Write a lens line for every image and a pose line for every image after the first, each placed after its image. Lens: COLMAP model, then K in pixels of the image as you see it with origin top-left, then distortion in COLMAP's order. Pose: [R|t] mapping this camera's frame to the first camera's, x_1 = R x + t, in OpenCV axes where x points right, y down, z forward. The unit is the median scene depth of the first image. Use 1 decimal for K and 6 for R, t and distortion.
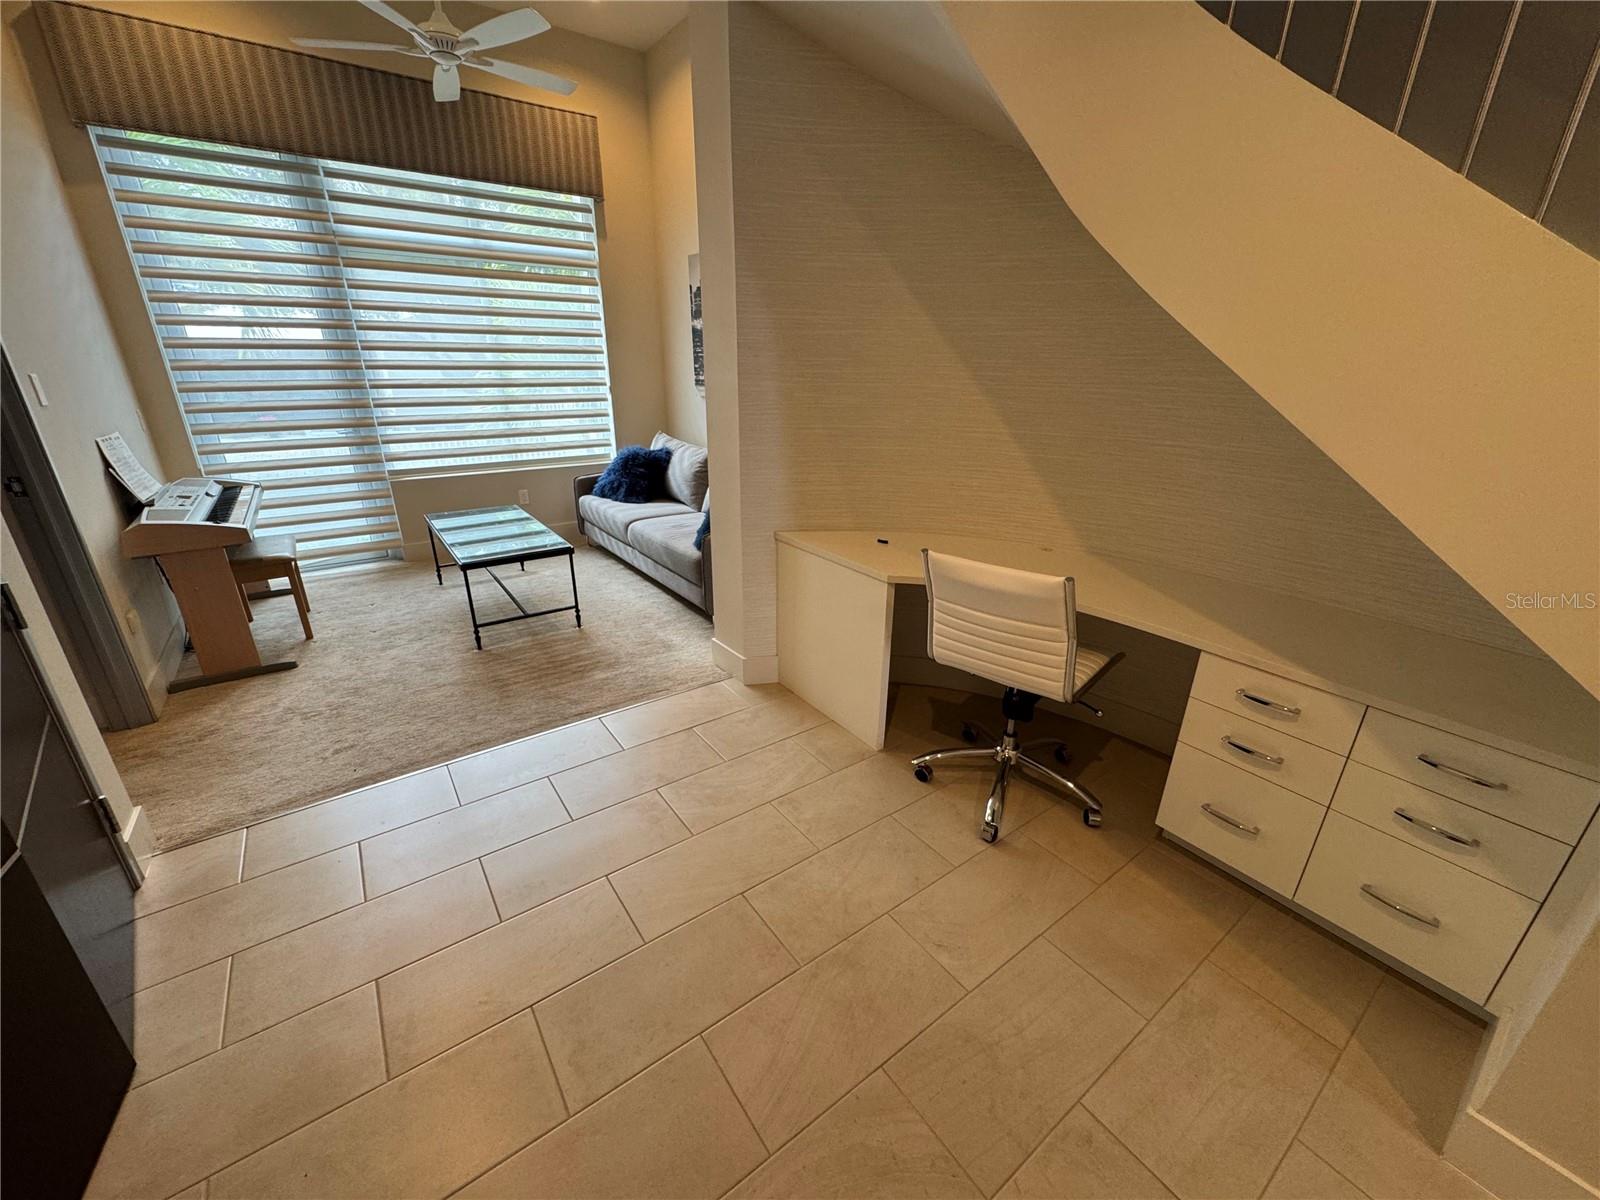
lens RADIAL K [[641.0, 0, 800.2], [0, 641.0, 600.5], [0, 0, 1]] dist [0.000776, 0.000100]
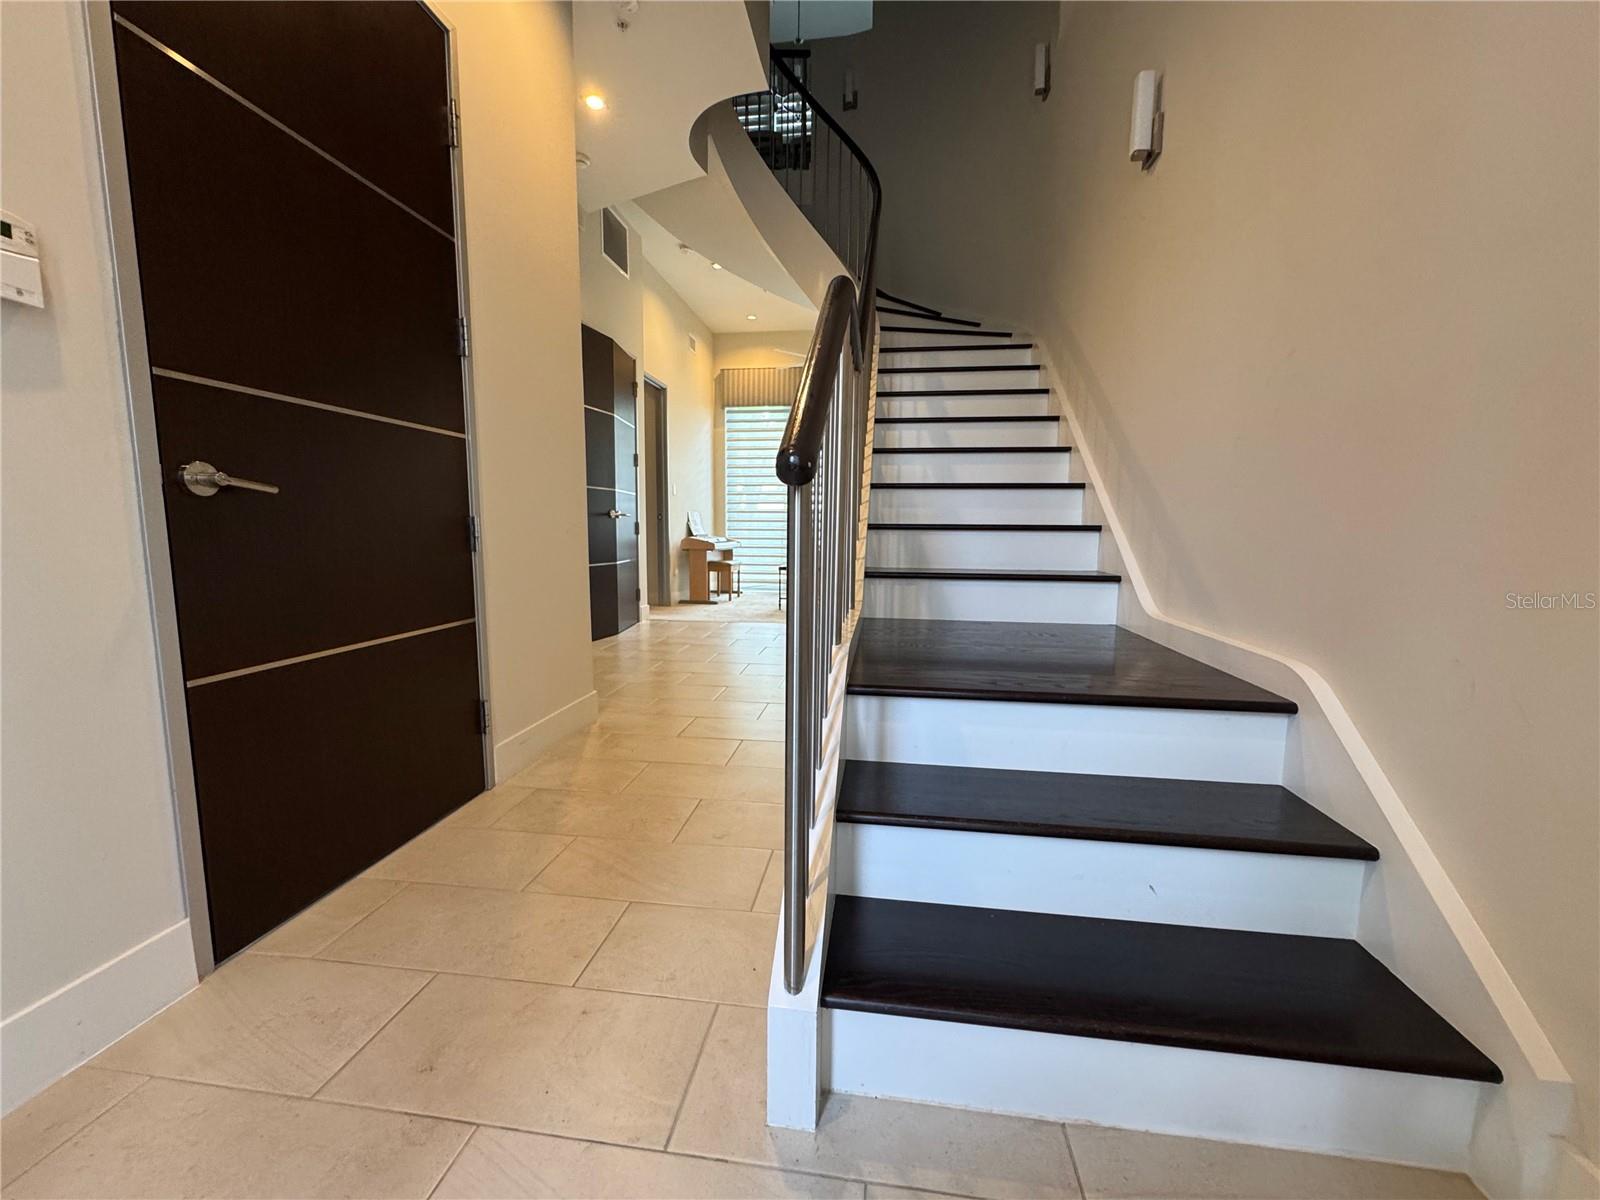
lens RADIAL K [[641.0, 0, 799.2], [0, 641.0, 604.4], [0, 0, 1]] dist [0.000776, 0.000100]
pose [[0.719702, 0.079057, -0.689767, 1.011936], [-0.252376, 0.955323, -0.153835, 0.374708], [0.646788, 0.284796, 0.707500, -0.453770]]
